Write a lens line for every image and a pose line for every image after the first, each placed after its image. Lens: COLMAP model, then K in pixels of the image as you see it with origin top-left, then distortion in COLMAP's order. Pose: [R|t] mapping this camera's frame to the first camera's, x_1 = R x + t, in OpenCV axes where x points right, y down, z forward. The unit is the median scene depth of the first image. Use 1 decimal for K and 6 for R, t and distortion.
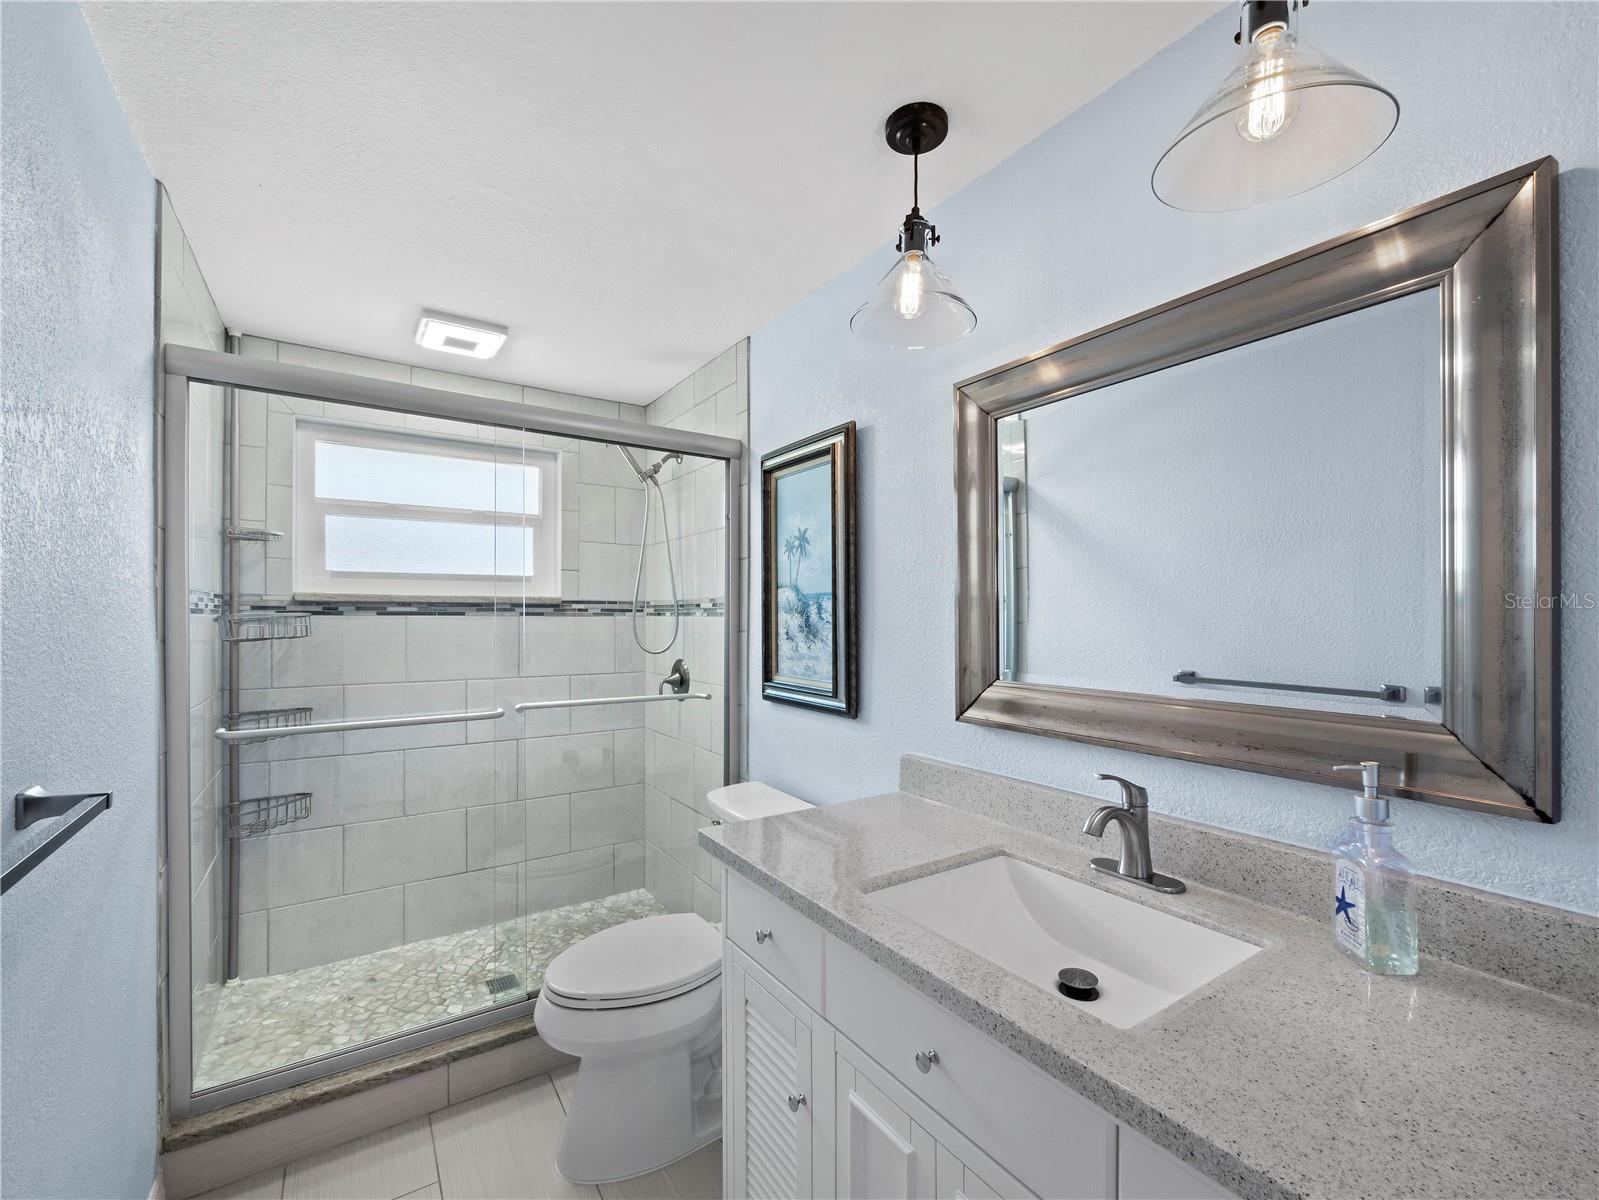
lens RADIAL K [[677.9, 0, 800.7], [0, 677.9, 603.6], [0, 0, 1]] dist [-0.003765, 0.000049]
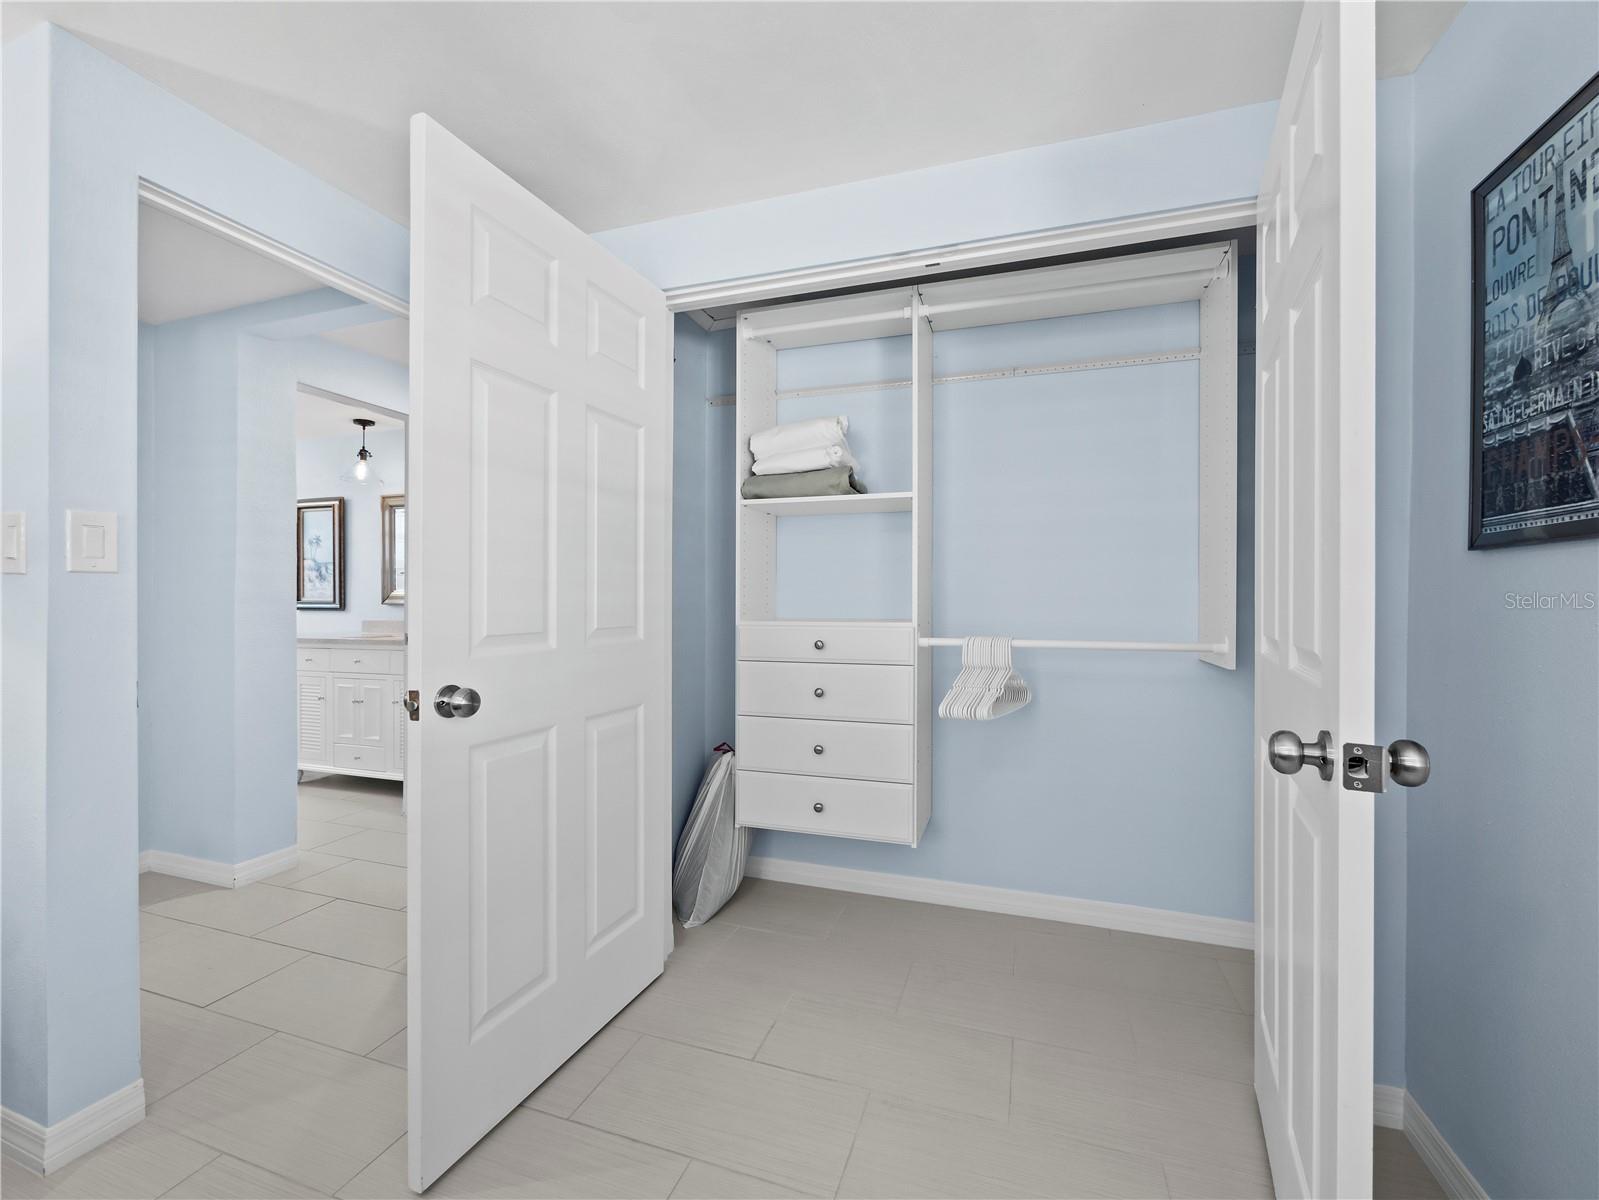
lens RADIAL K [[677.9, 0, 805.3], [0, 677.9, 603.1], [0, 0, 1]] dist [-0.003765, 0.000049]
pose [[0.790500, 0.002229, 0.612458, -0.101810], [-0.003975, 0.999991, 0.001492, 0.121836], [-0.612449, -0.003614, 0.790502, -1.992665]]
